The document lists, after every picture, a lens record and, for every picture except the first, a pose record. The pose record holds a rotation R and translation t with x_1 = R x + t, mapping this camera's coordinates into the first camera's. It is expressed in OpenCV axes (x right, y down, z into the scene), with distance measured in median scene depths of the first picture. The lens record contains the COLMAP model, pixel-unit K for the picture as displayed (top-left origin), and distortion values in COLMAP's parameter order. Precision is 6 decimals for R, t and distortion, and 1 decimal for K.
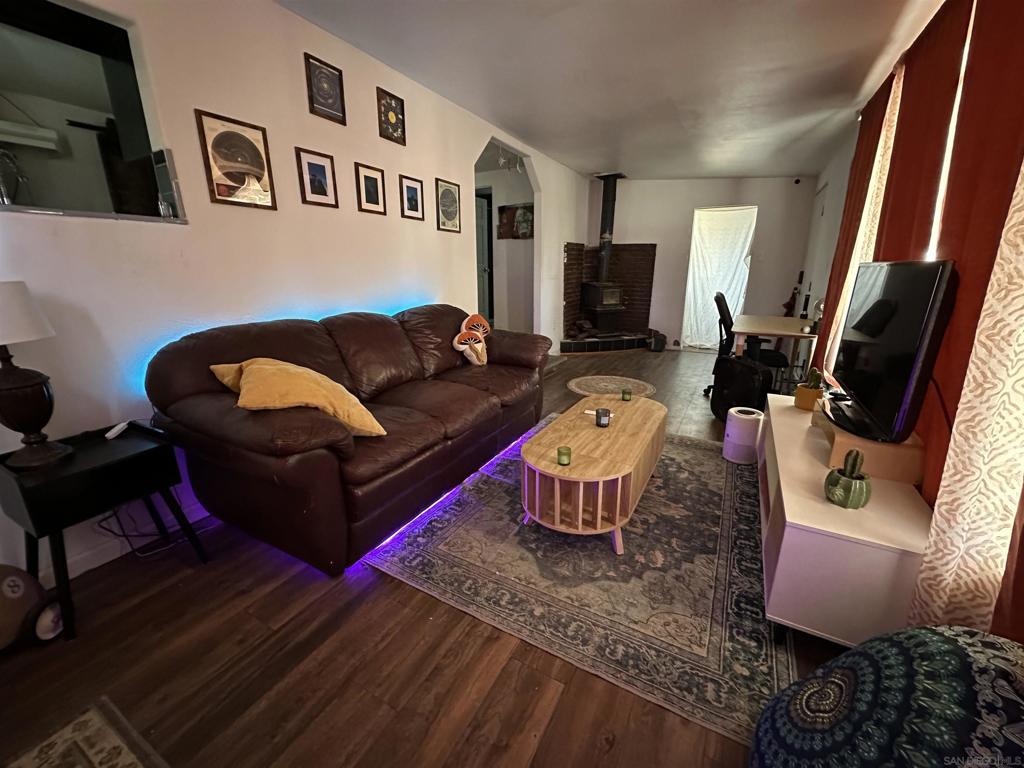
lens RADIAL K [[408.4, 0, 512.5], [0, 408.4, 385.6], [0, 0, 1]] dist [-0.006615, 0.000876]
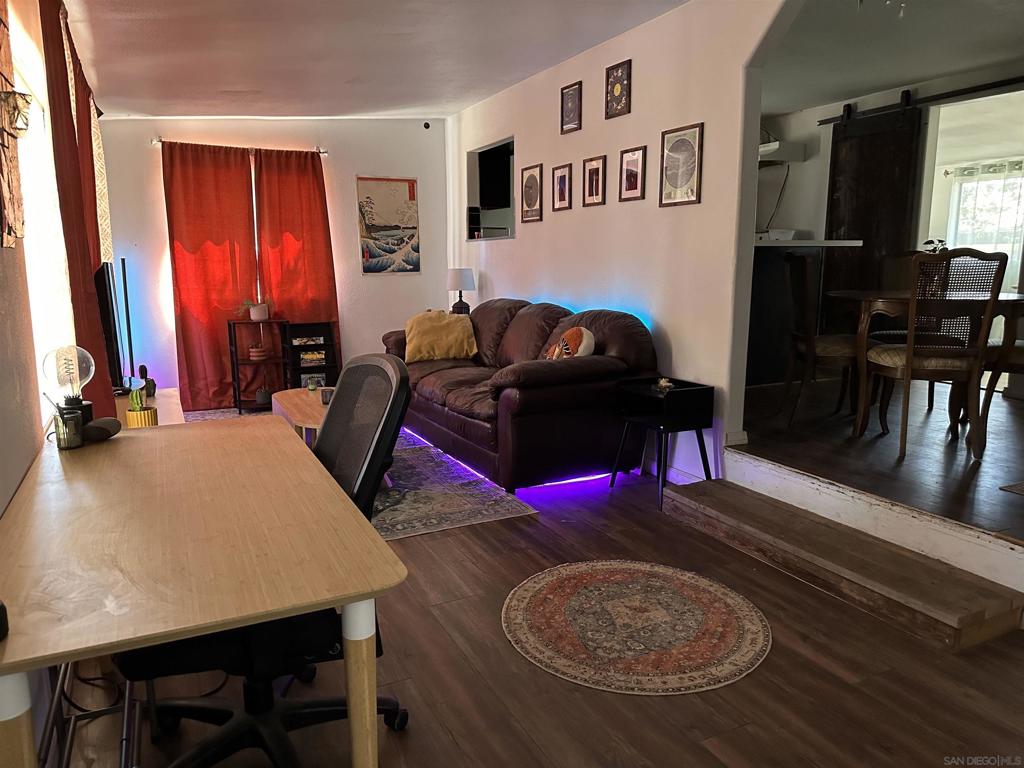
lens RADIAL K [[744.7, 0, 512.0], [0, 744.7, 384.0], [0, 0, 1]] dist [0.083394, 0.000121]
pose [[-0.570542, 0.134338, -0.810207, 1.174148], [-0.224336, 0.923520, 0.311101, -0.520239], [0.790035, 0.359255, -0.496770, 1.794724]]
